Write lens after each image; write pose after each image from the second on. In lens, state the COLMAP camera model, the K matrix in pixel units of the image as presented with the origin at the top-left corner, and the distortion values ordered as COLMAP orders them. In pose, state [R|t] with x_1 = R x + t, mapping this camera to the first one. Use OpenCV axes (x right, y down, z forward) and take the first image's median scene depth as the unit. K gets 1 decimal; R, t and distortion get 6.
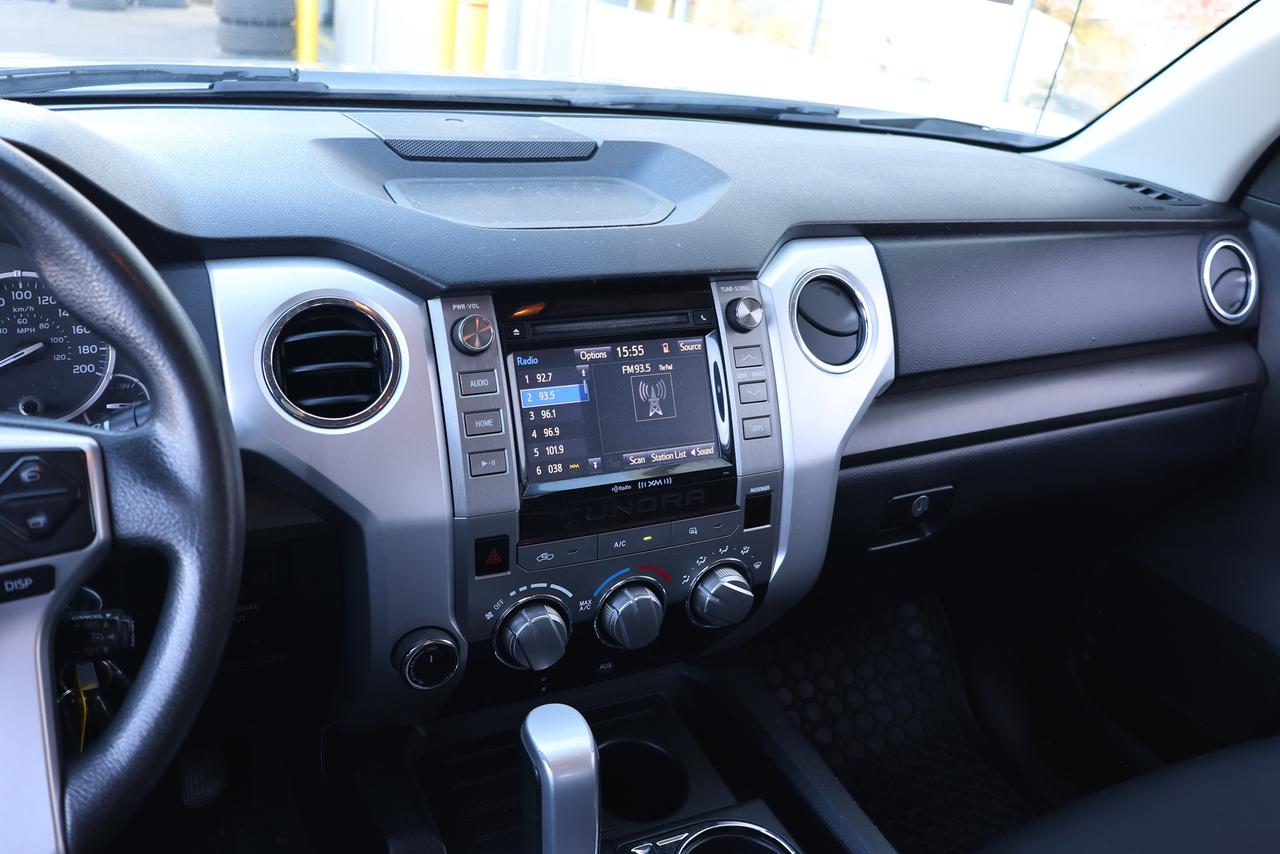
lens RADIAL K [[1068.4, 0, 644.0], [0, 1068.4, 419.4], [0, 0, 1]] dist [0.006760, -0.008630]
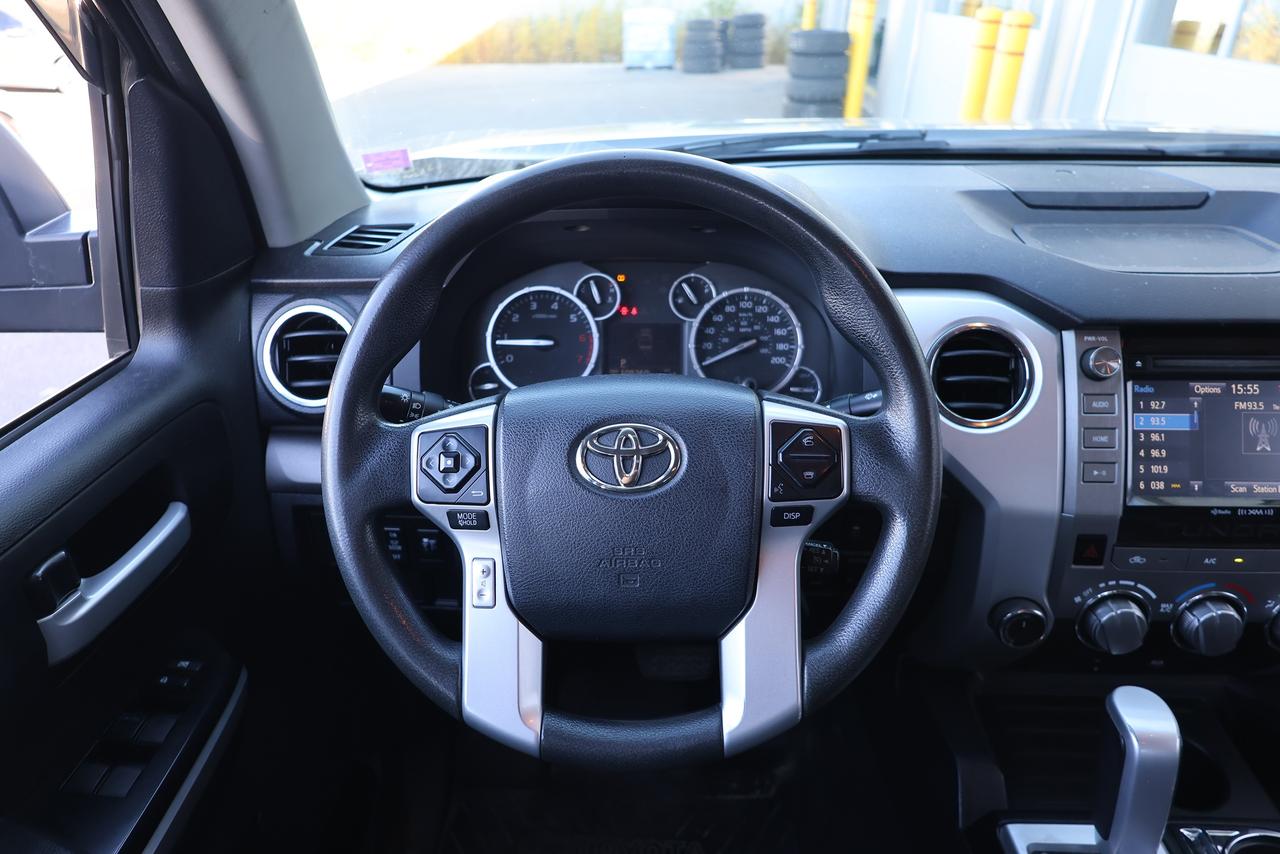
lens RADIAL K [[886.0, 0, 644.7], [0, 886.0, 424.2], [0, 0, 1]] dist [-0.005760, 0.003083]
pose [[0.877591, 0.125689, -0.462640, -0.128812], [-0.114628, 0.992043, 0.052074, -0.004990], [0.465504, 0.007332, 0.885016, -0.089640]]
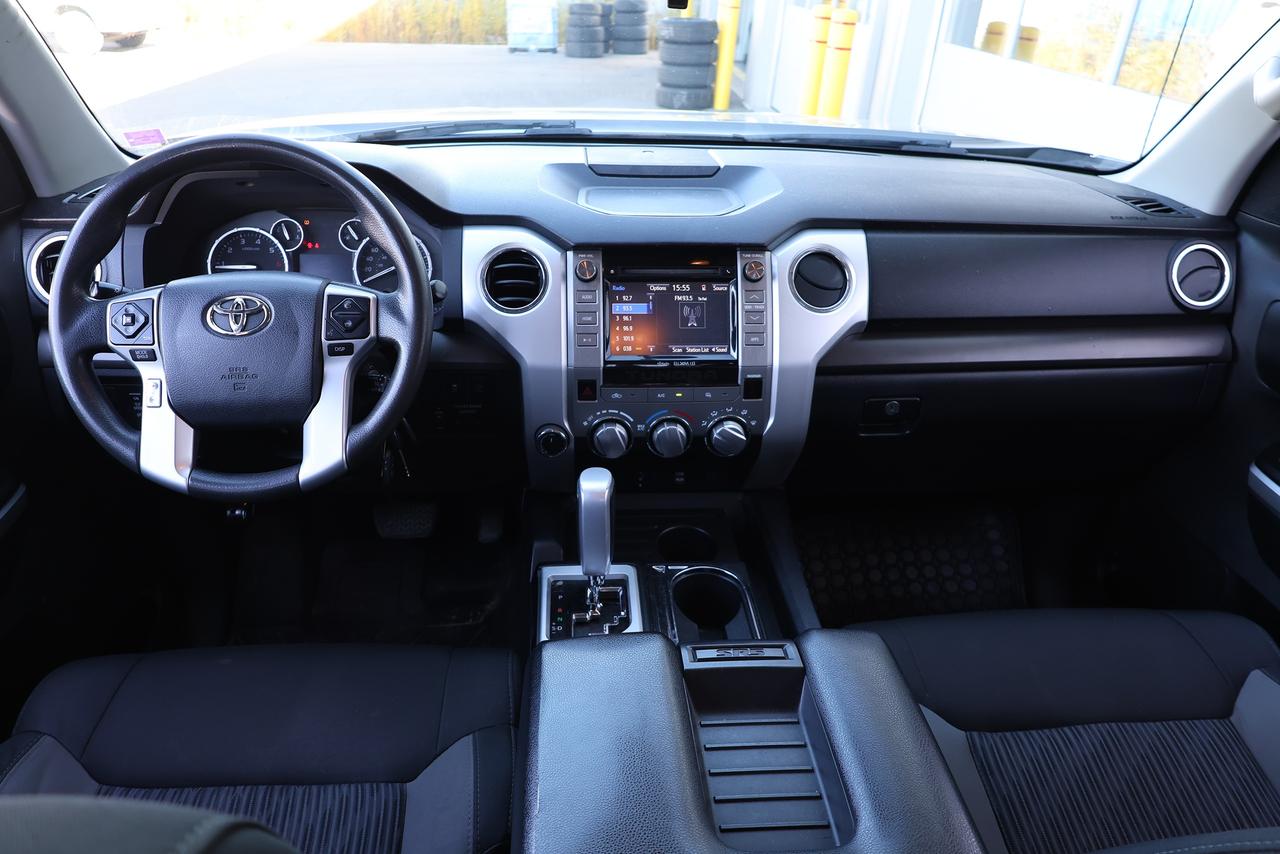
lens RADIAL K [[886.0, 0, 646.4], [0, 886.0, 423.2], [0, 0, 1]] dist [-0.005760, 0.003083]
pose [[0.923692, 0.114944, -0.365487, 0.489422], [-0.100924, 0.993242, 0.057308, 0.079213], [0.369605, -0.016048, 0.929051, -0.375181]]
